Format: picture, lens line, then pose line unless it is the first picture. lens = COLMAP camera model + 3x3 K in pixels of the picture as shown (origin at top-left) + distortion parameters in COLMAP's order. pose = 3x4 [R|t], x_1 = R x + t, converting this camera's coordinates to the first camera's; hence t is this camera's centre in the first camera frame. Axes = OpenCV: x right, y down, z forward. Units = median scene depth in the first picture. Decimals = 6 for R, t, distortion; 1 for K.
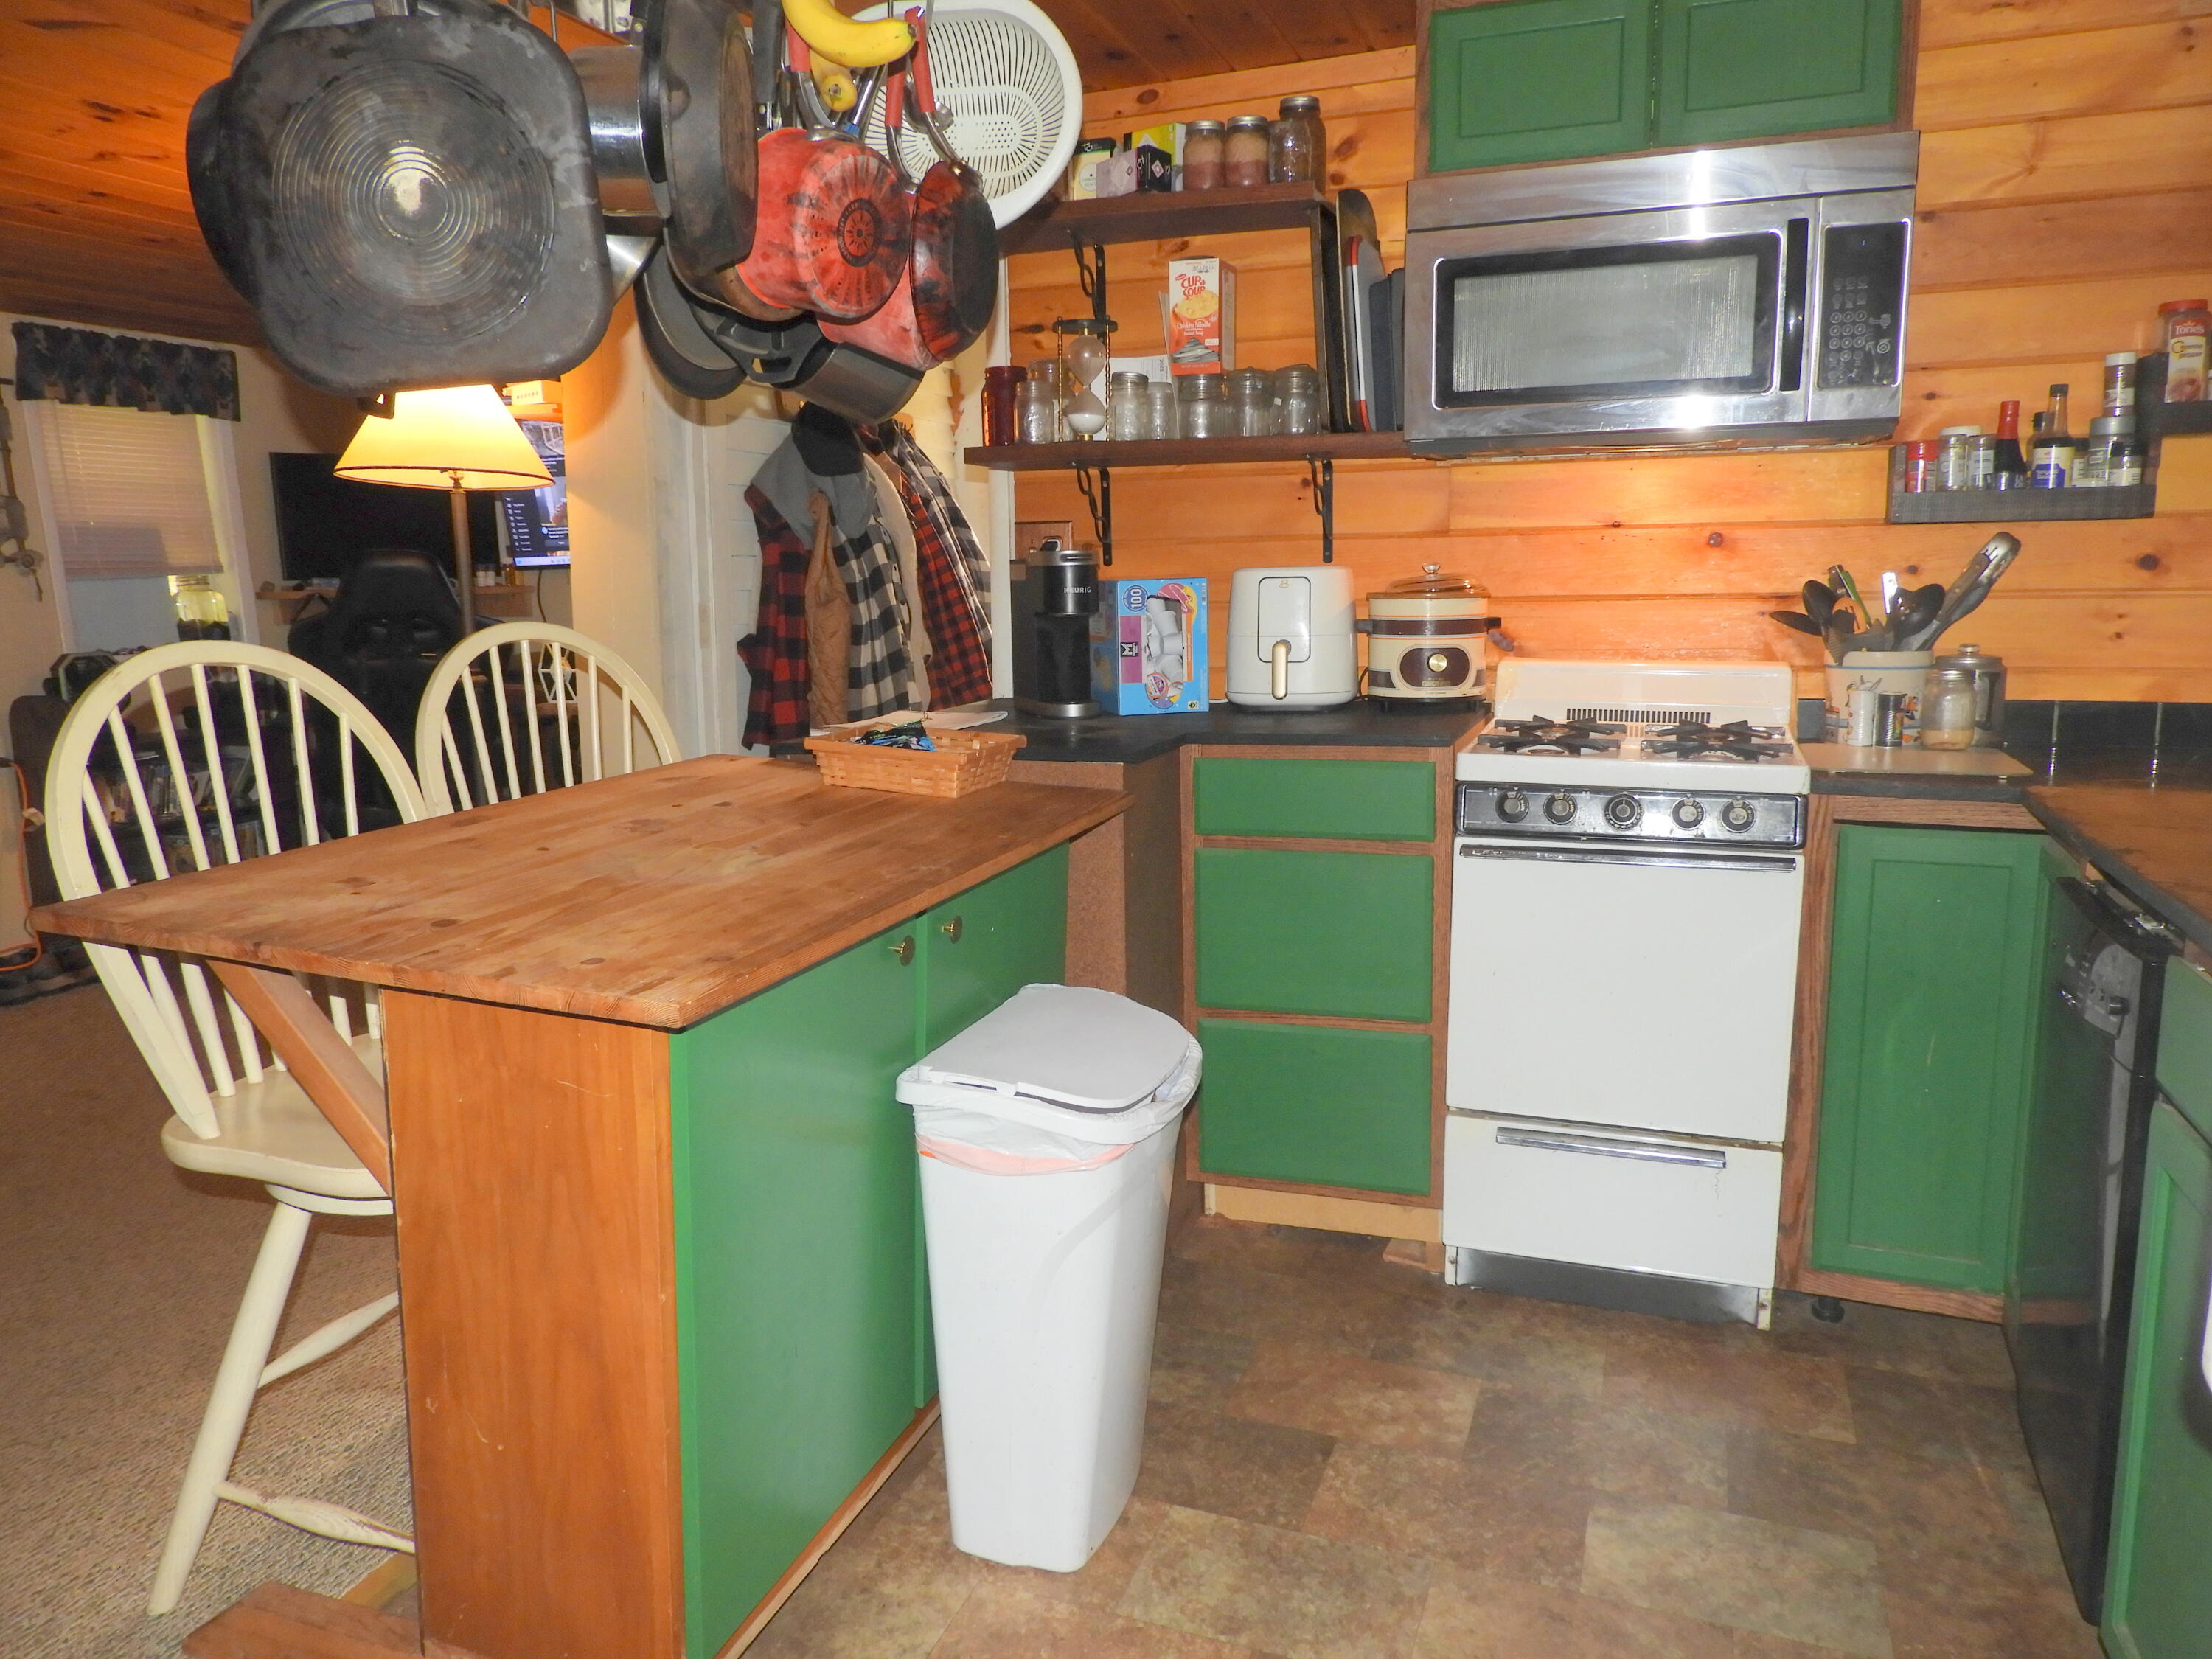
lens RADIAL K [[1561.8, 0, 1104.3], [0, 1561.8, 831.3], [0, 0, 1]] dist [0.004459, -0.000019]
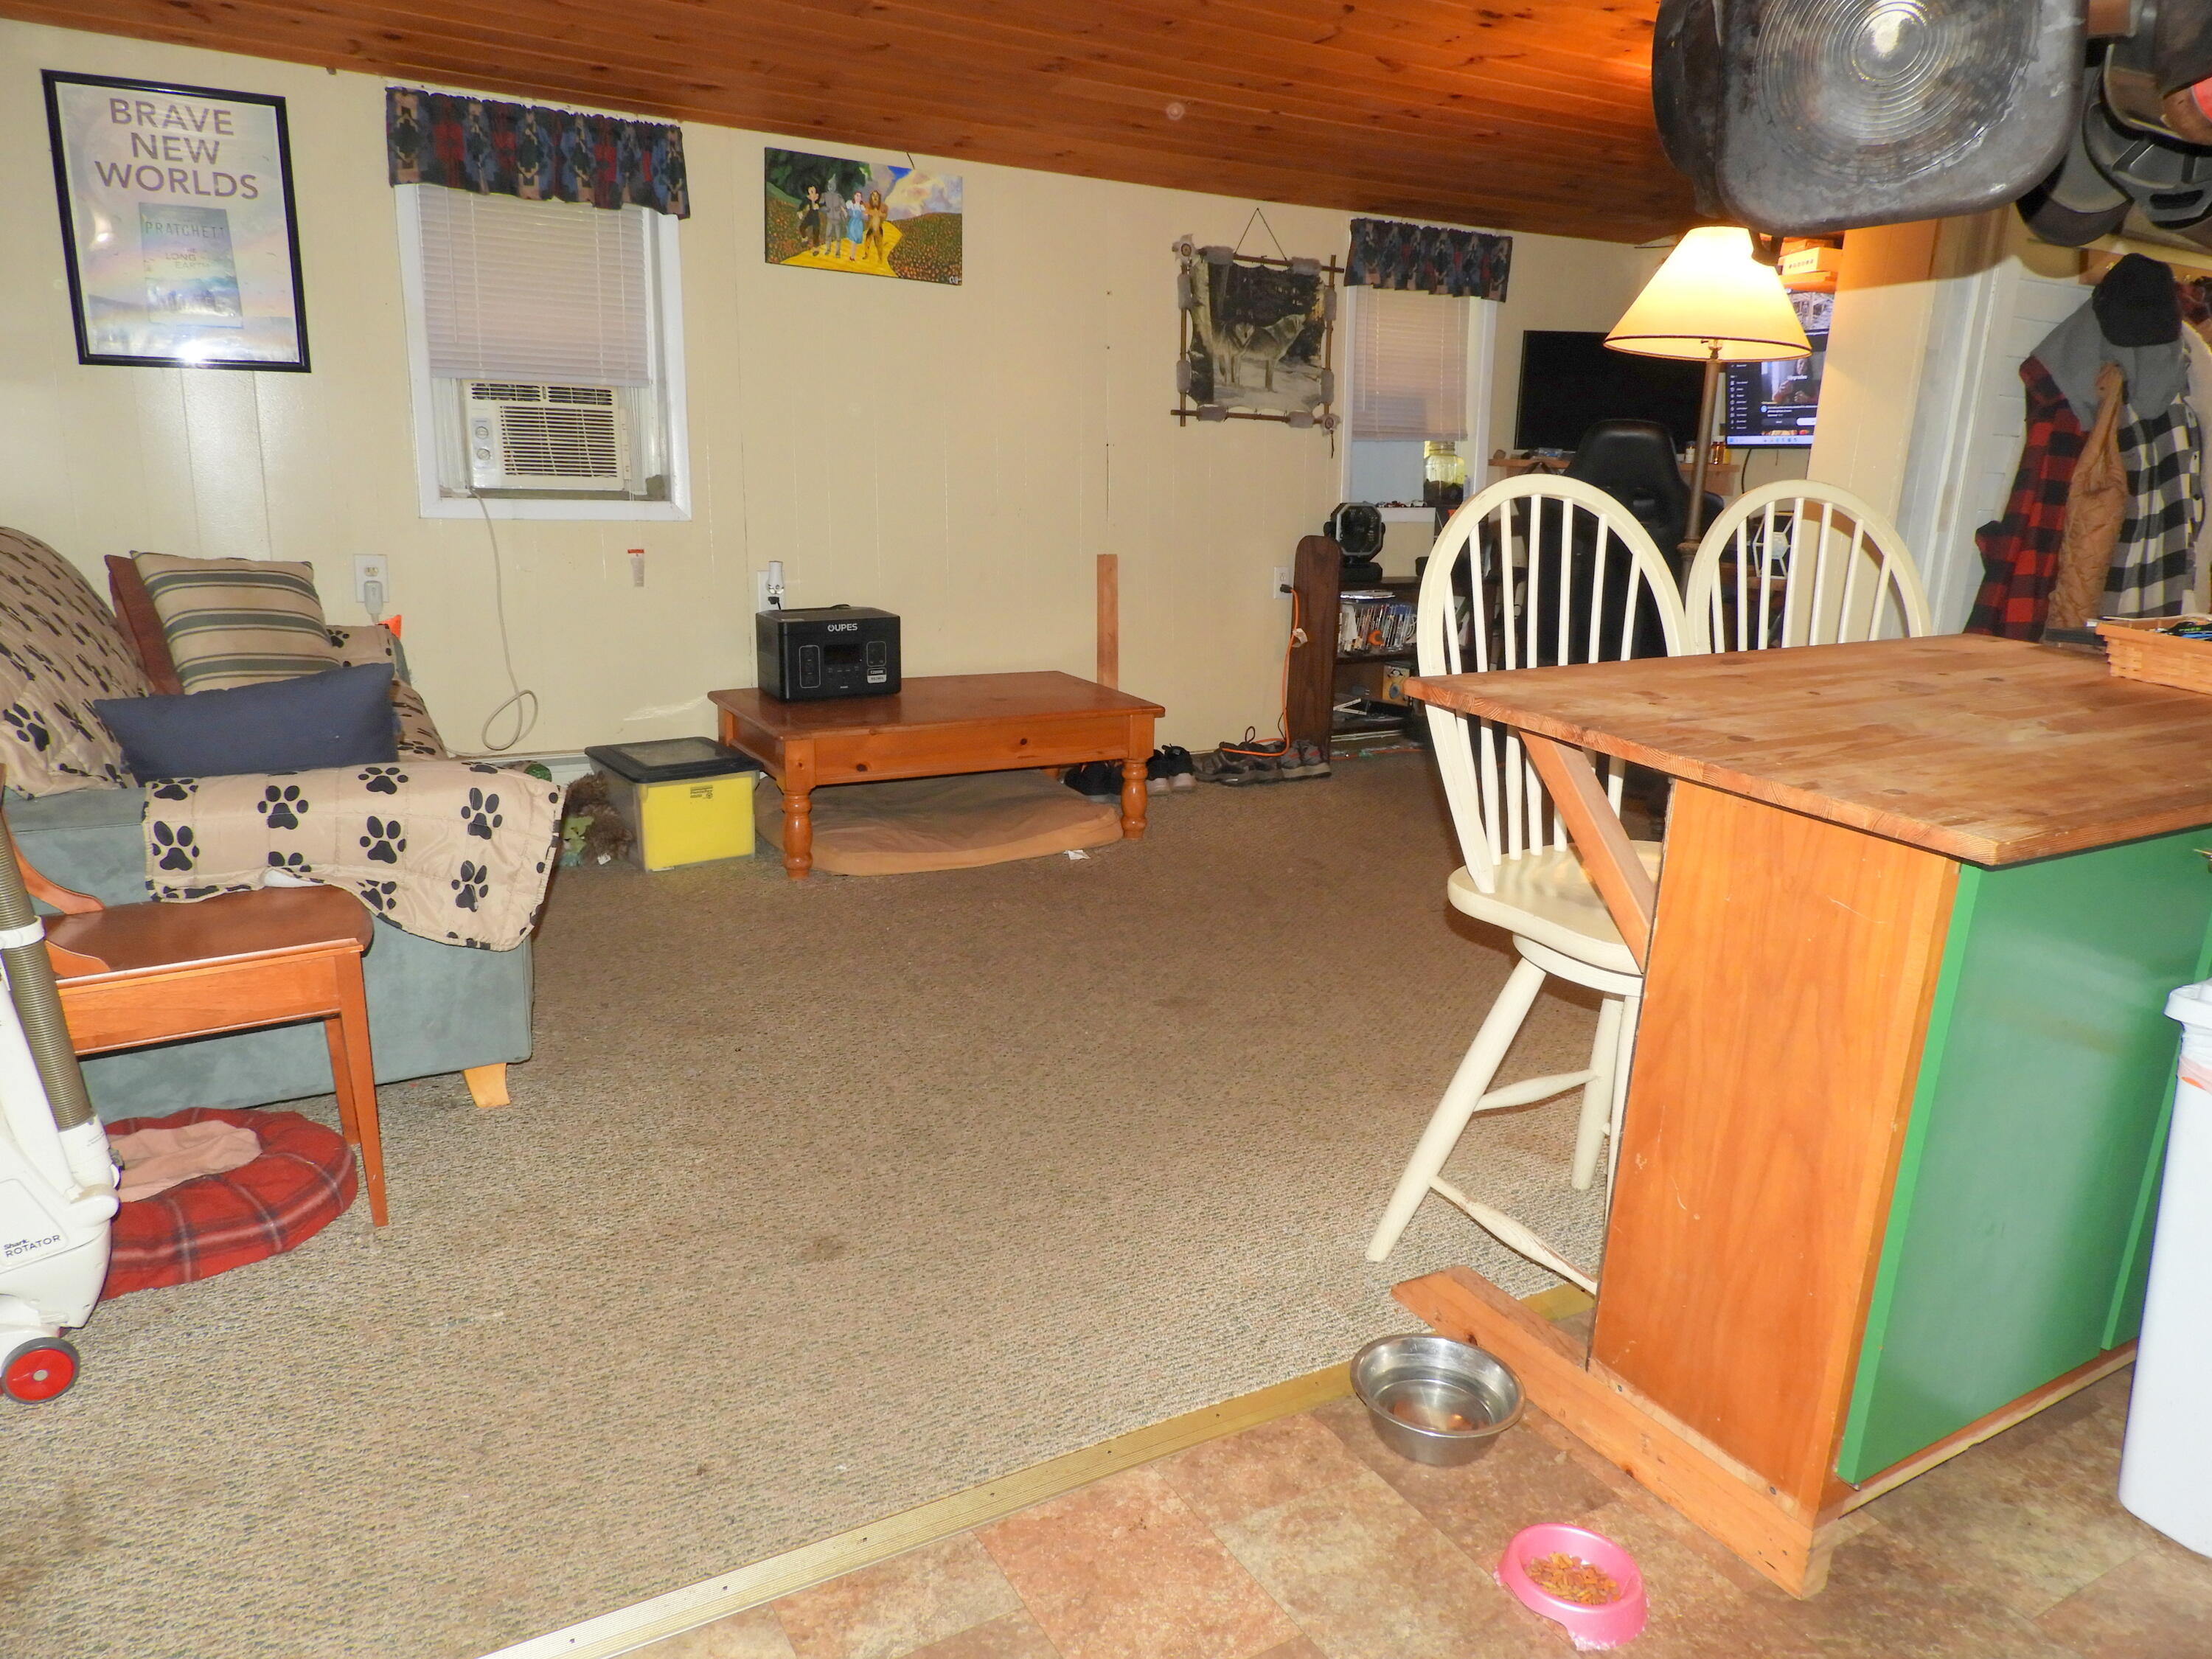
lens RADIAL K [[1561.8, 0, 1106.6], [0, 1561.8, 832.2], [0, 0, 1]] dist [0.004459, -0.000019]
pose [[0.772271, 0.186675, -0.607248, -0.069800], [-0.147167, 0.982422, 0.114847, 0.048735], [0.618013, 0.000674, 0.786168, -0.098915]]
